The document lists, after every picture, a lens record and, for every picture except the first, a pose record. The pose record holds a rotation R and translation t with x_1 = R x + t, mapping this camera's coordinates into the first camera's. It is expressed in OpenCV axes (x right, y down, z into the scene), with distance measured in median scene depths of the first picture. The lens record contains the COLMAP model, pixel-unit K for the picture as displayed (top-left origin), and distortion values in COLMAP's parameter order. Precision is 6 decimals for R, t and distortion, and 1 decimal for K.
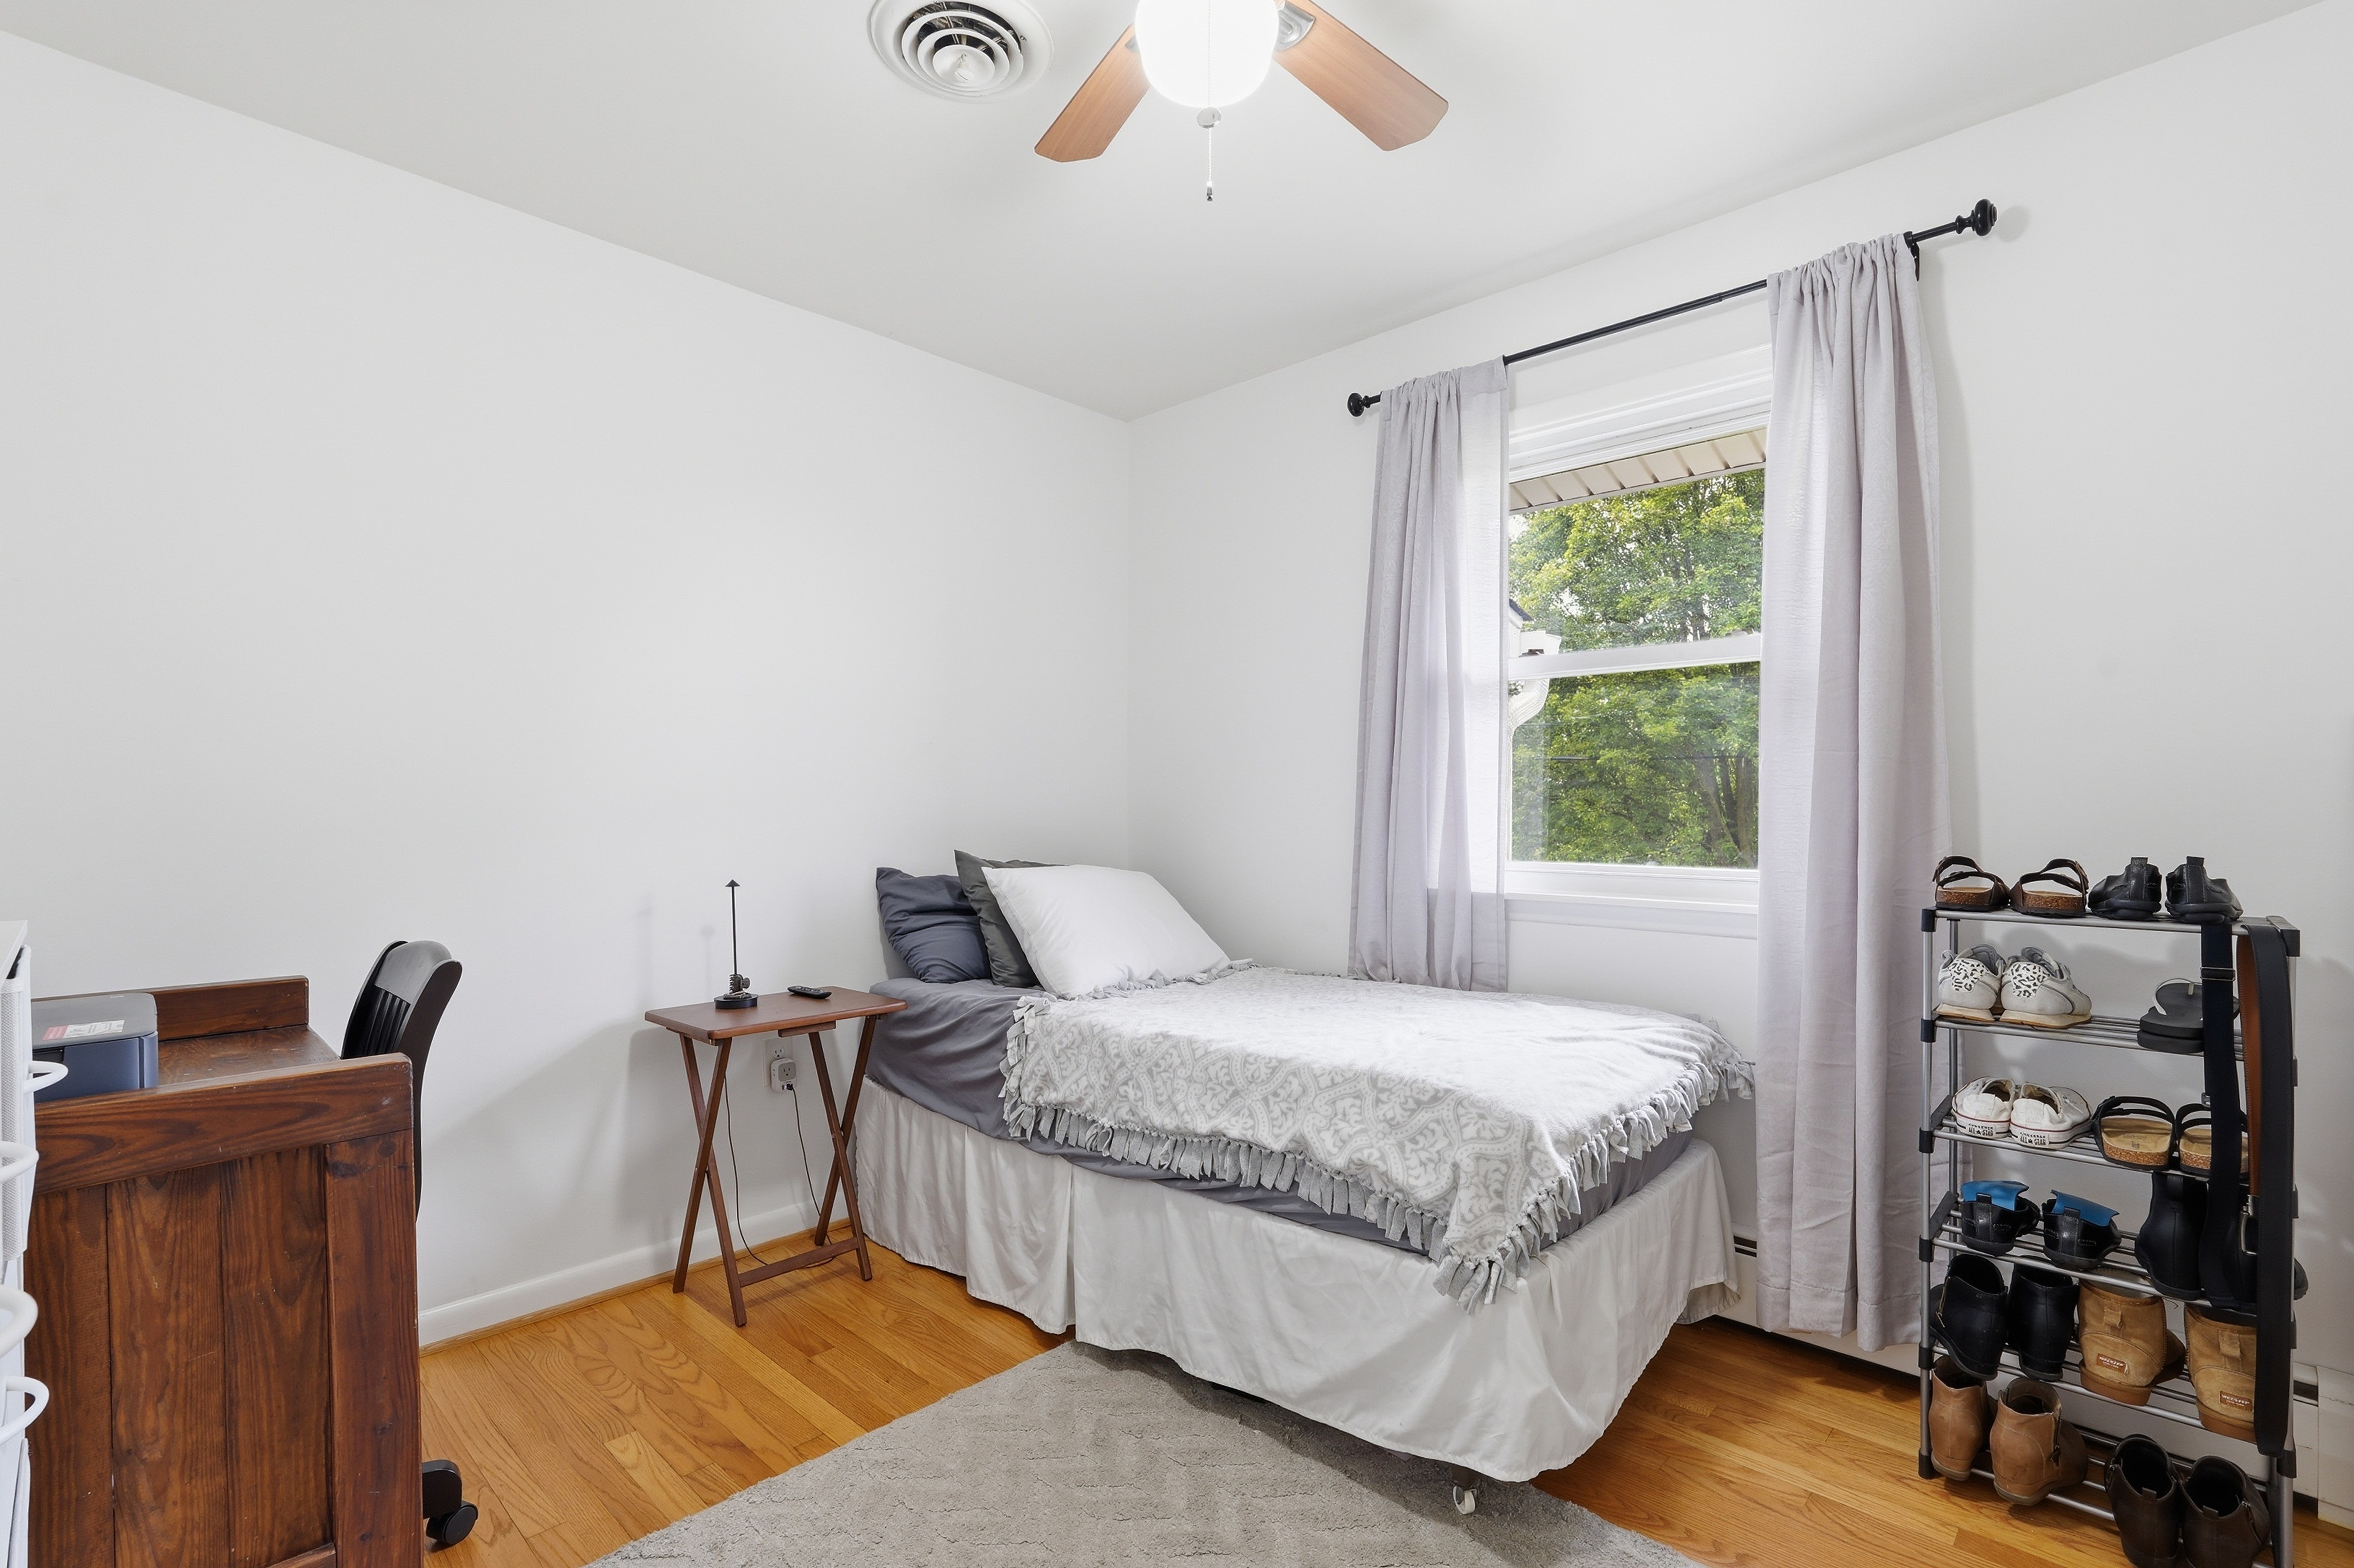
lens RADIAL K [[1103.5, 0, 1177.0], [0, 1103.5, 784.0], [0, 0, 1]] dist [0.000505, 0.000145]
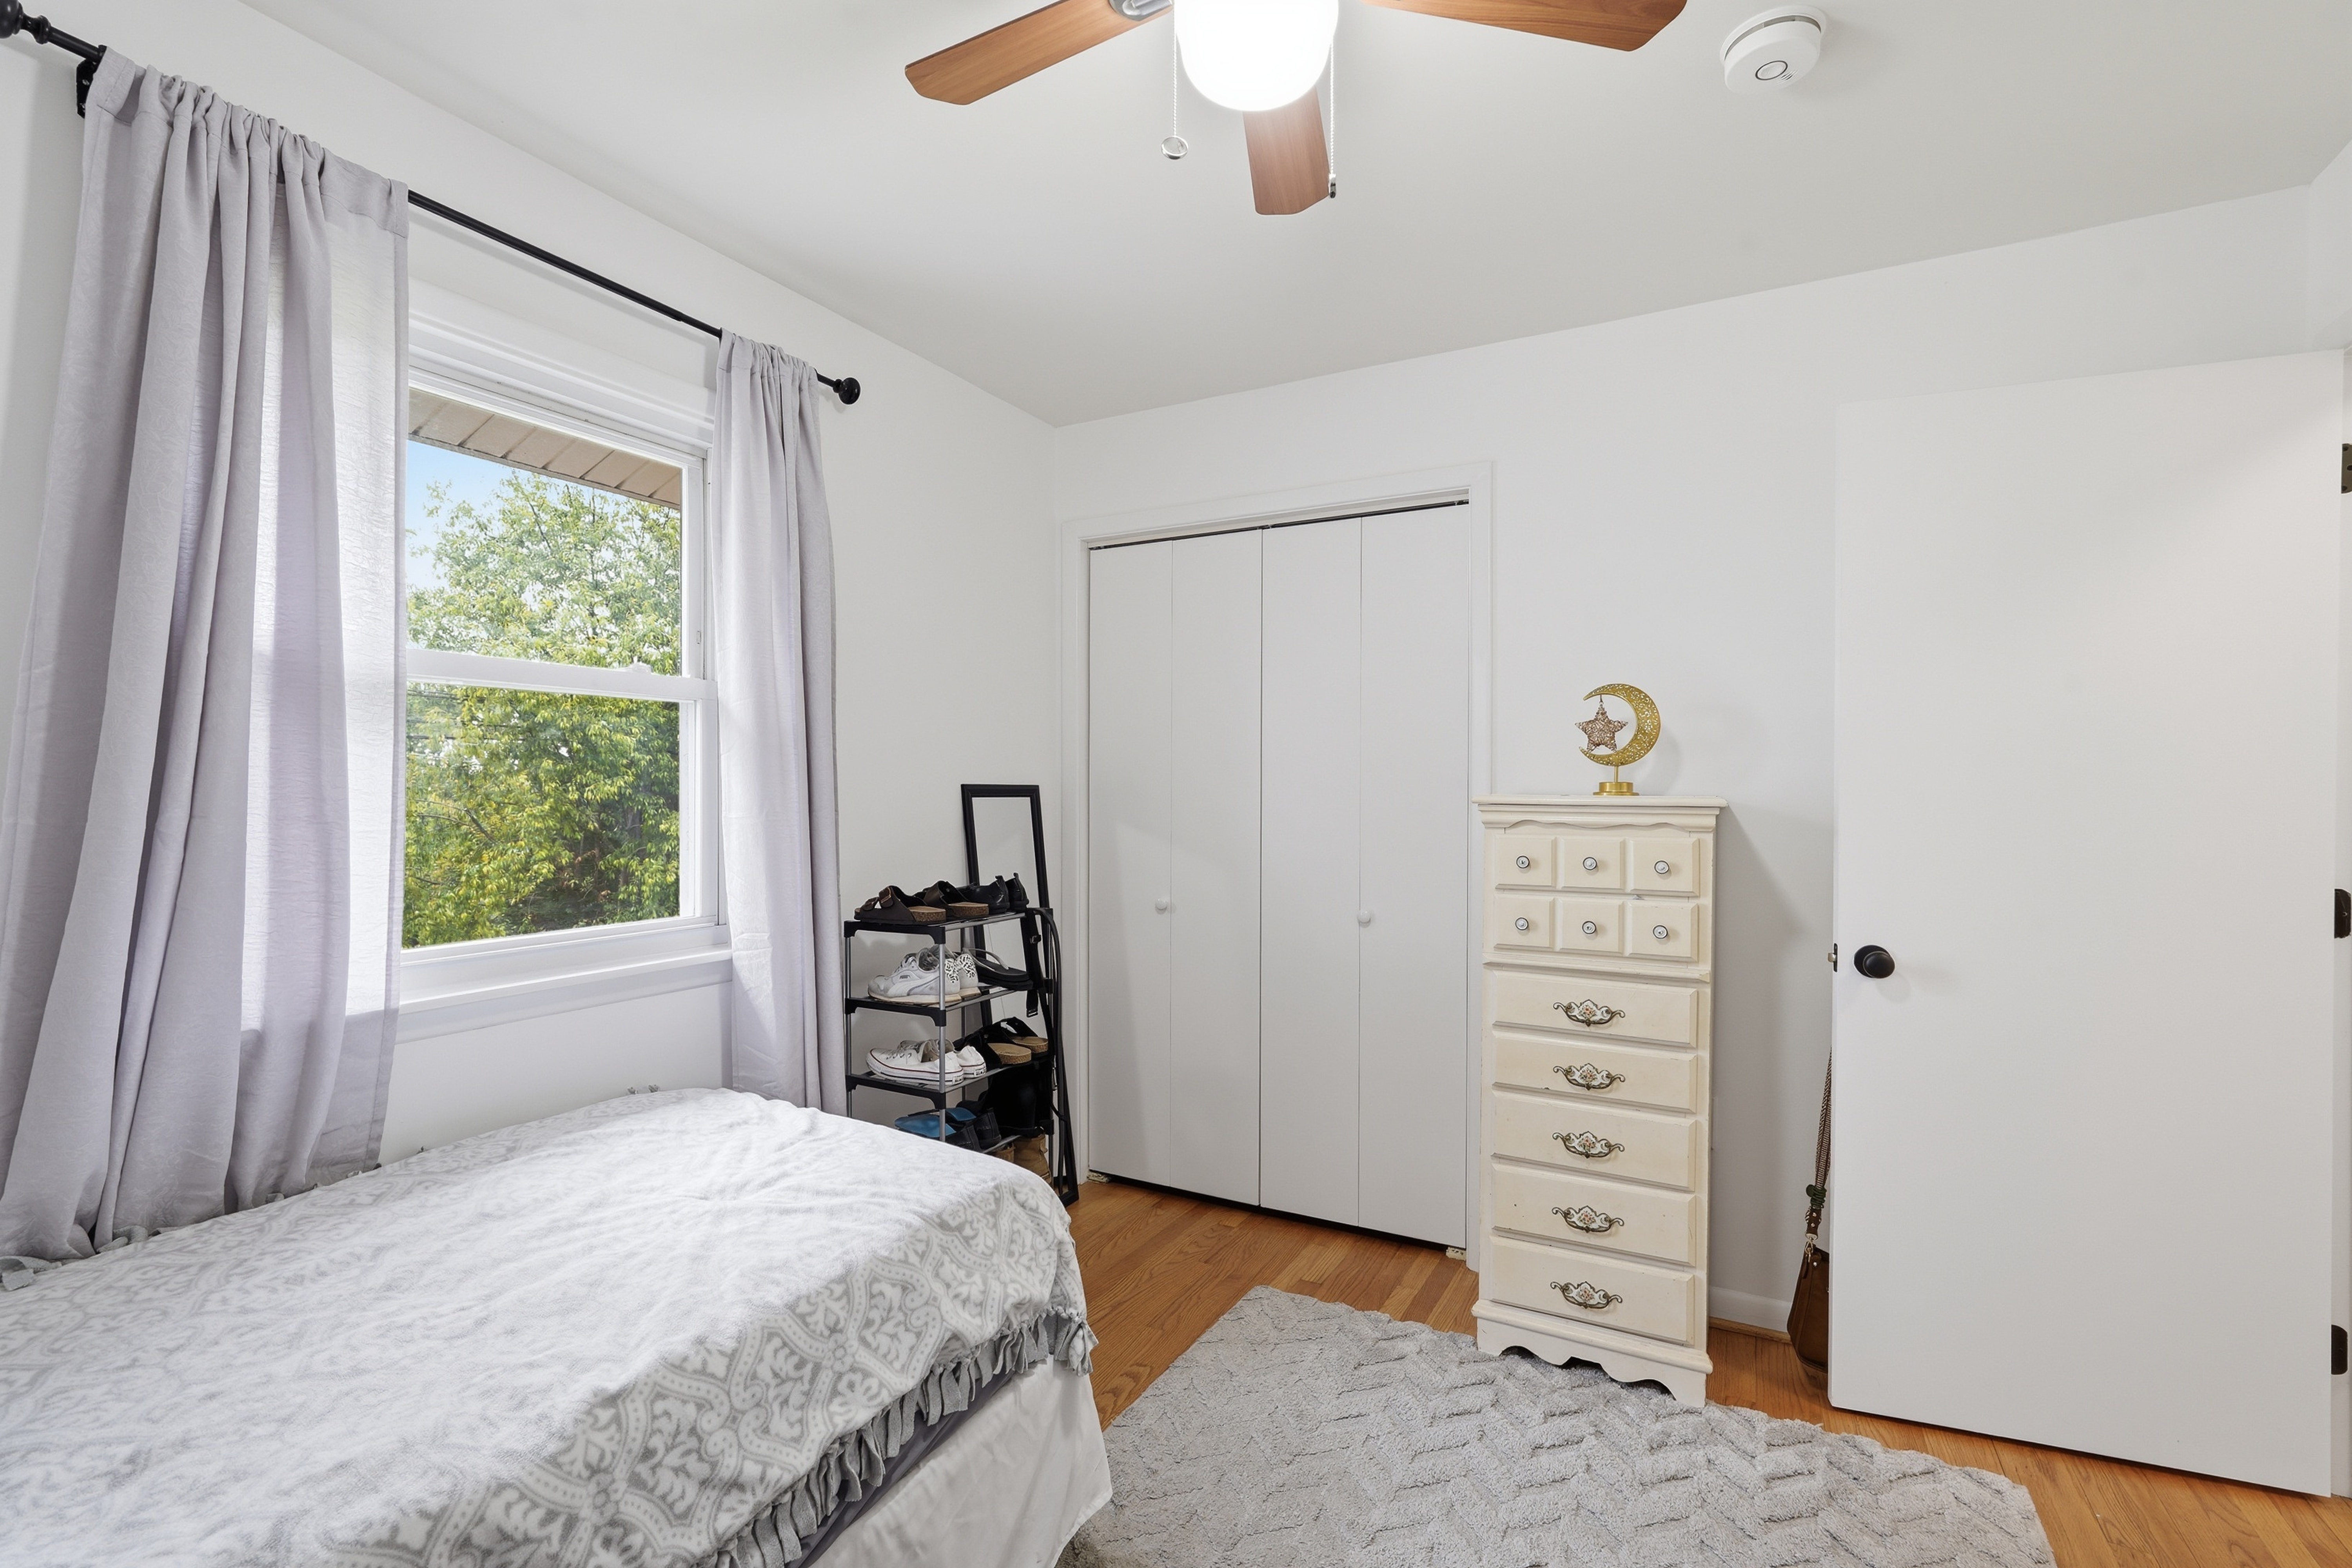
lens RADIAL K [[1061.0, 0, 1161.8], [0, 1061.0, 786.6], [0, 0, 1]] dist [0.002895, 0.001160]
pose [[-0.254099, 0.001612, 0.967177, -0.537116], [-0.019233, 0.999792, -0.006719, -0.045511], [-0.966987, -0.020309, -0.254015, 0.904128]]
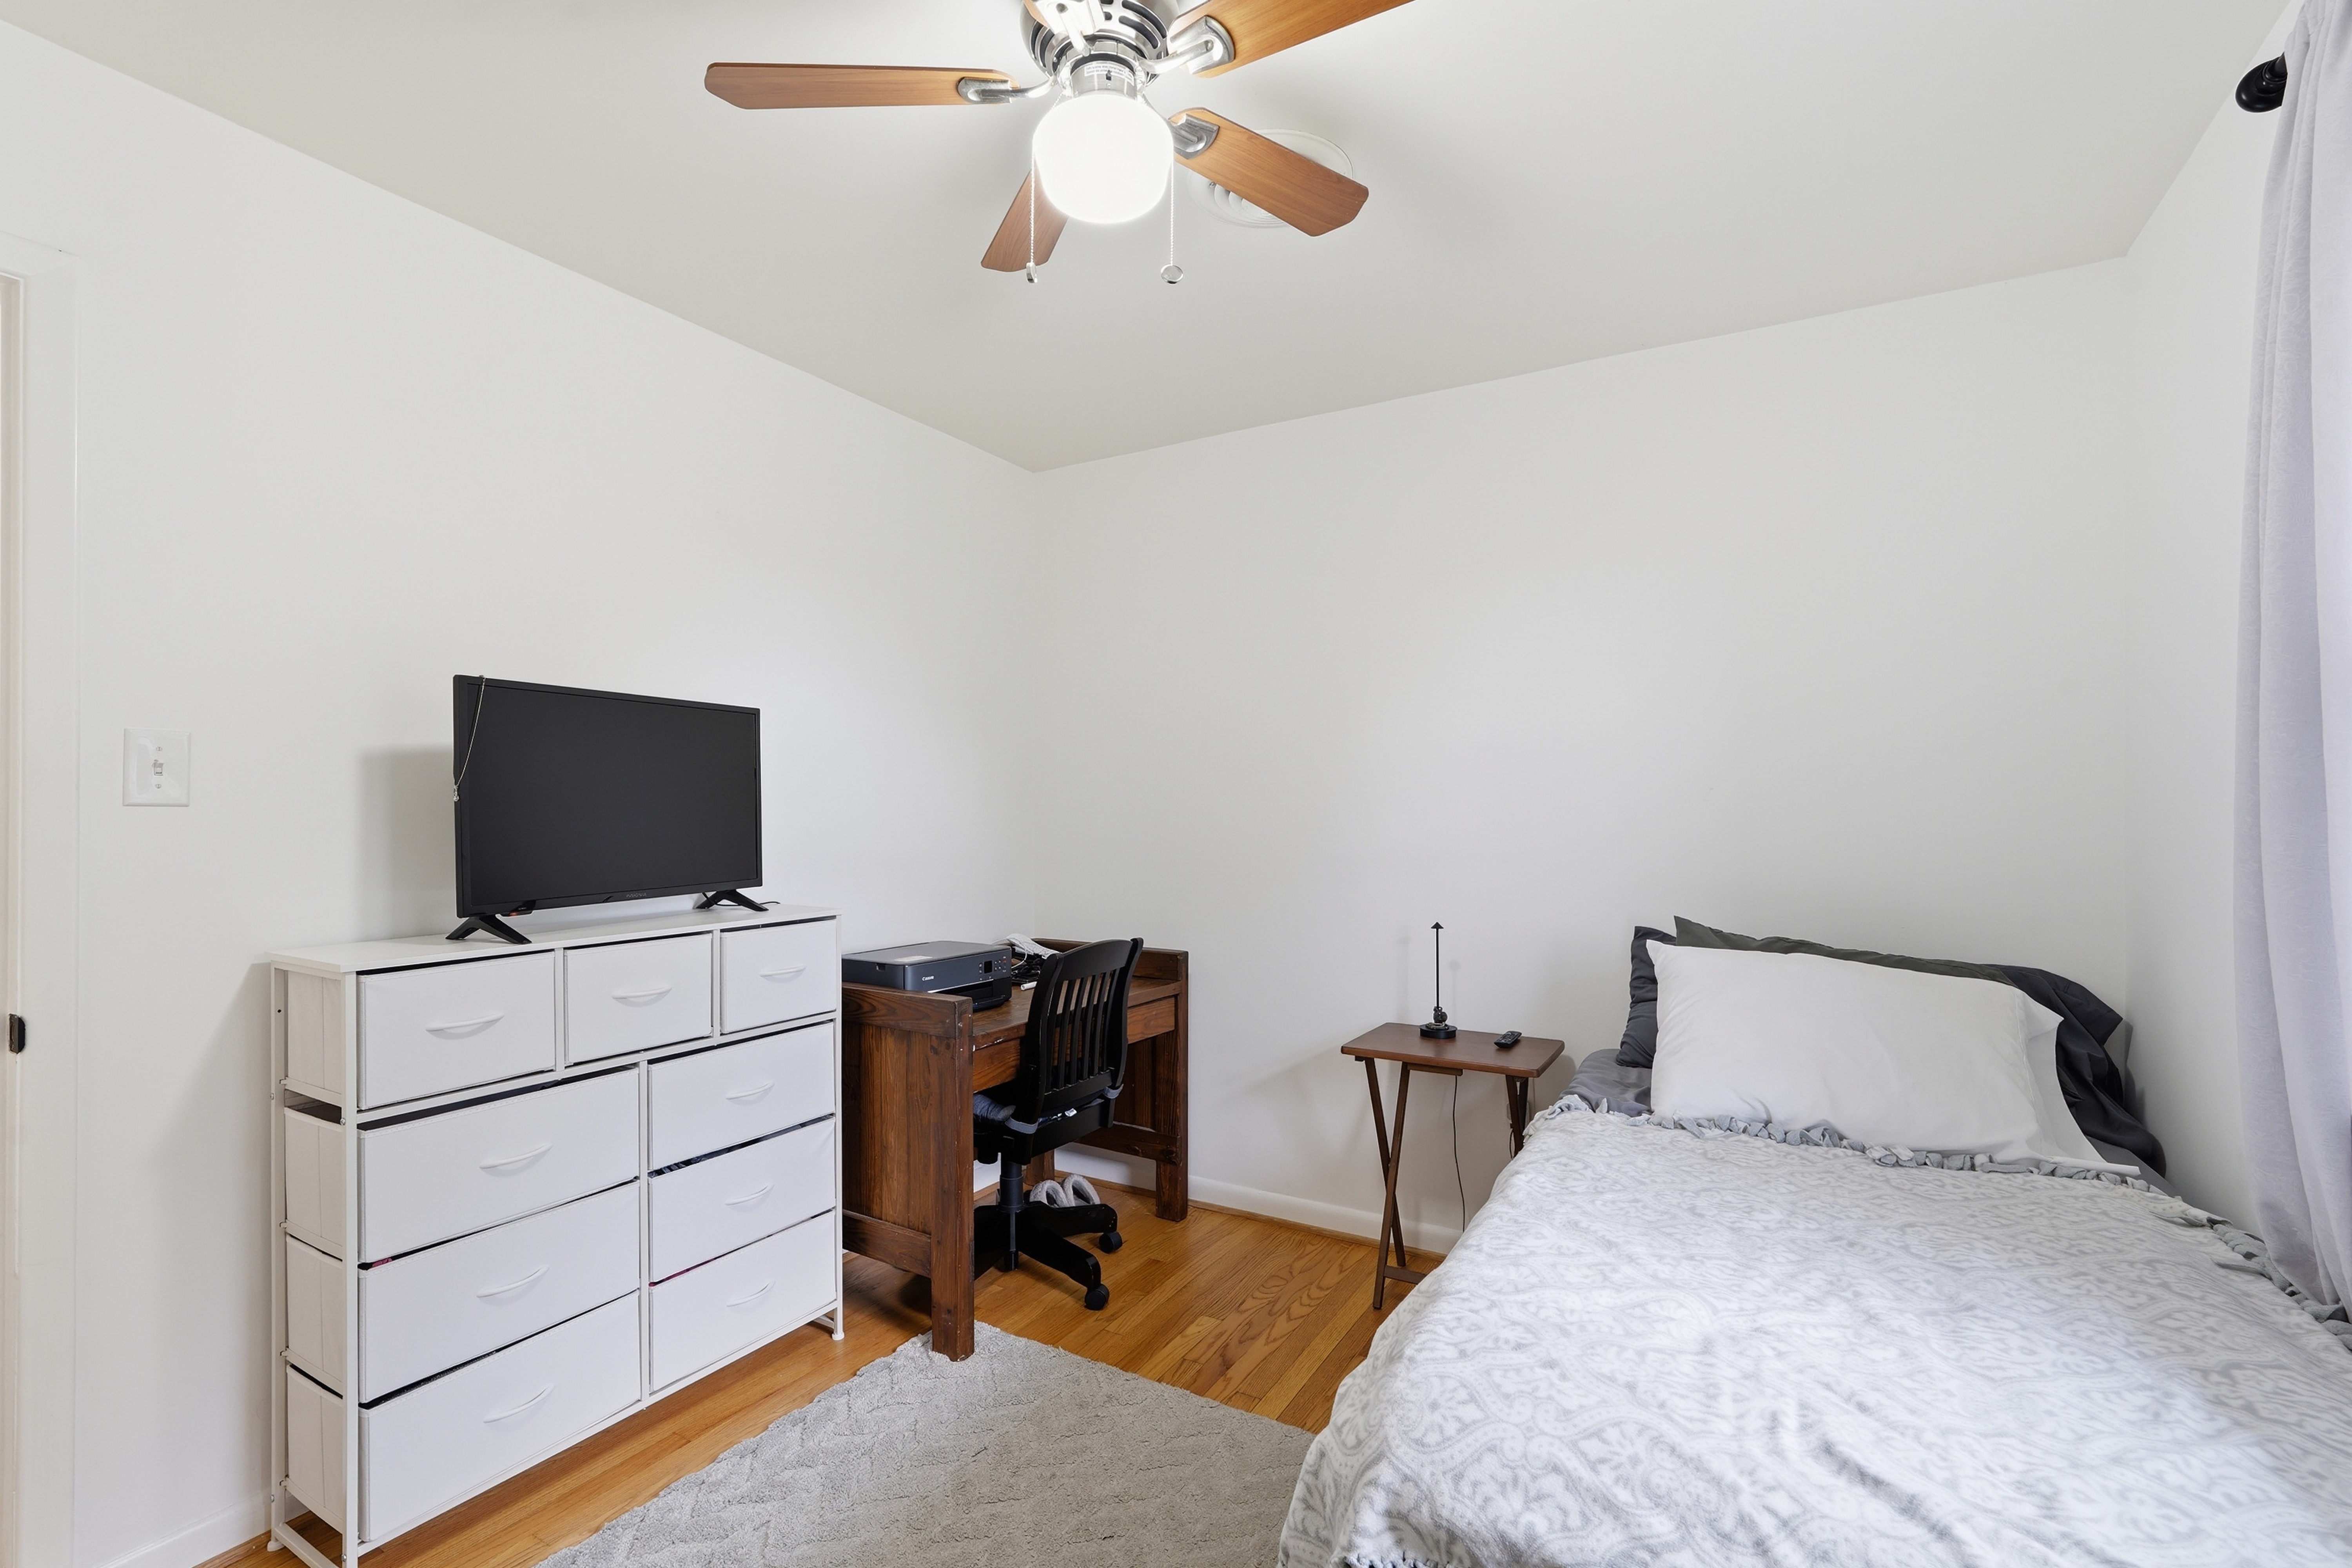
lens RADIAL K [[1061.0, 0, 1161.8], [0, 1061.0, 786.6], [0, 0, 1]] dist [0.002895, 0.001160]
pose [[0.226200, -0.014233, -0.973977, 0.710570], [0.019261, 0.999763, -0.010136, -0.055442], [0.973890, -0.016467, 0.226420, 0.586111]]
